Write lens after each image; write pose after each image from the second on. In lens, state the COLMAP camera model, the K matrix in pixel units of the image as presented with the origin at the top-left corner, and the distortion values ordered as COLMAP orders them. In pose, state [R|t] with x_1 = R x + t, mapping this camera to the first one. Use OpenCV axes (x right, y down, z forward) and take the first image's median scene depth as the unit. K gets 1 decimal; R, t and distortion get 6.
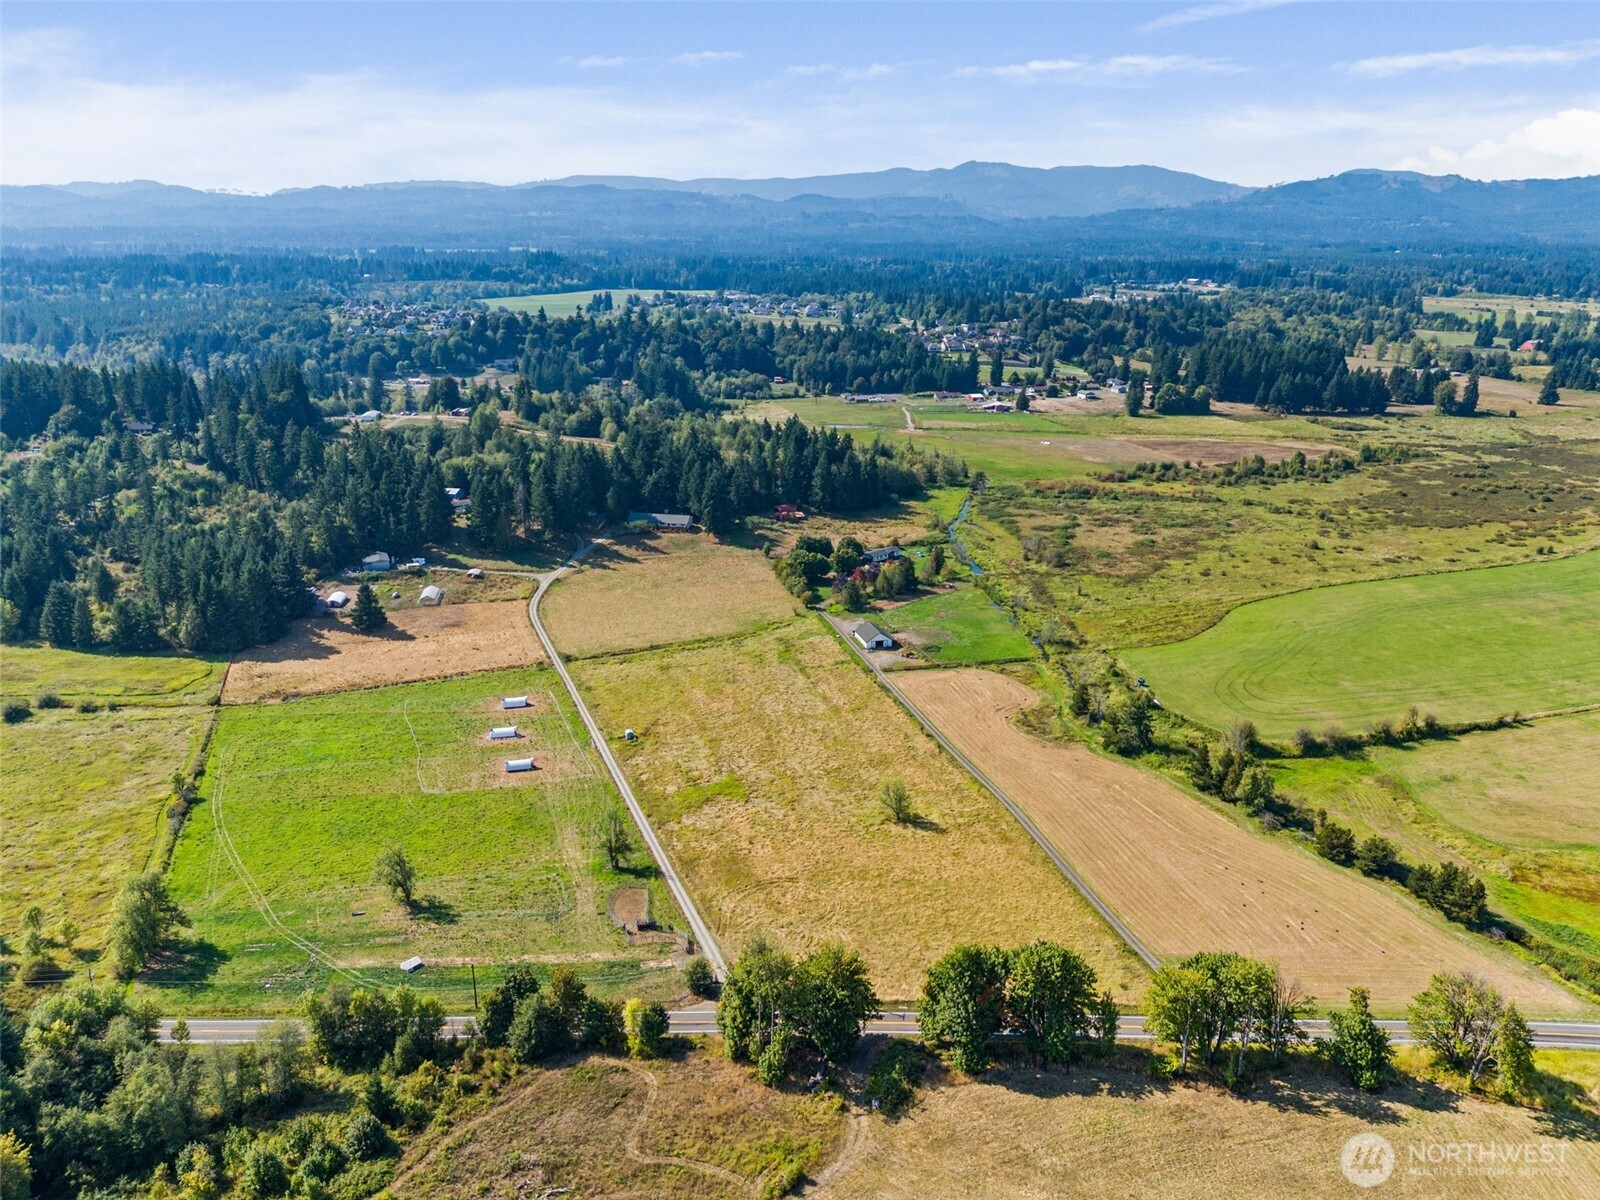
lens RADIAL K [[1165.8, 0, 800.0], [0, 1165.8, 600.0], [0, 0, 1]] dist [0.090120, -0.094893]
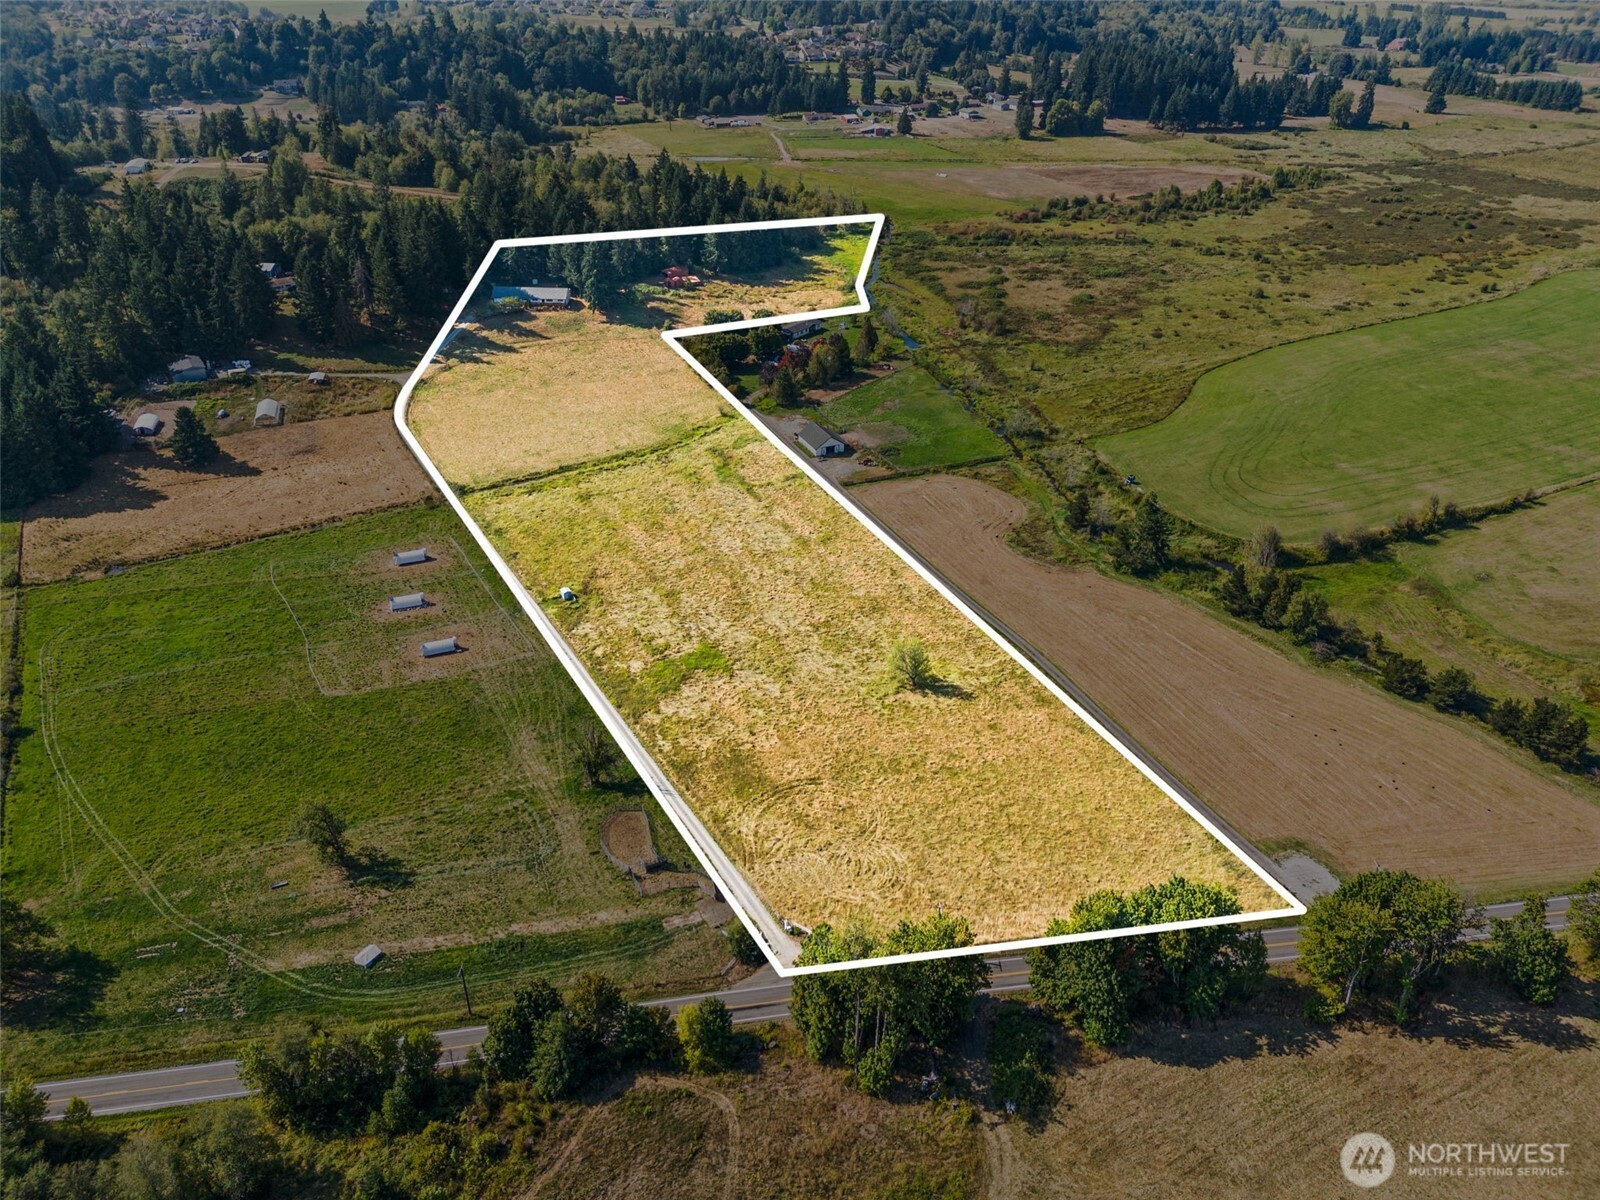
lens RADIAL K [[1165.8, 0, 800.0], [0, 1165.8, 600.0], [0, 0, 1]] dist [0.090120, -0.094893]
pose [[0.988503, -0.075656, 0.130910, -0.077424], [0.044763, 0.973432, 0.224559, -0.049893], [-0.144422, -0.216117, 0.965627, 0.149700]]
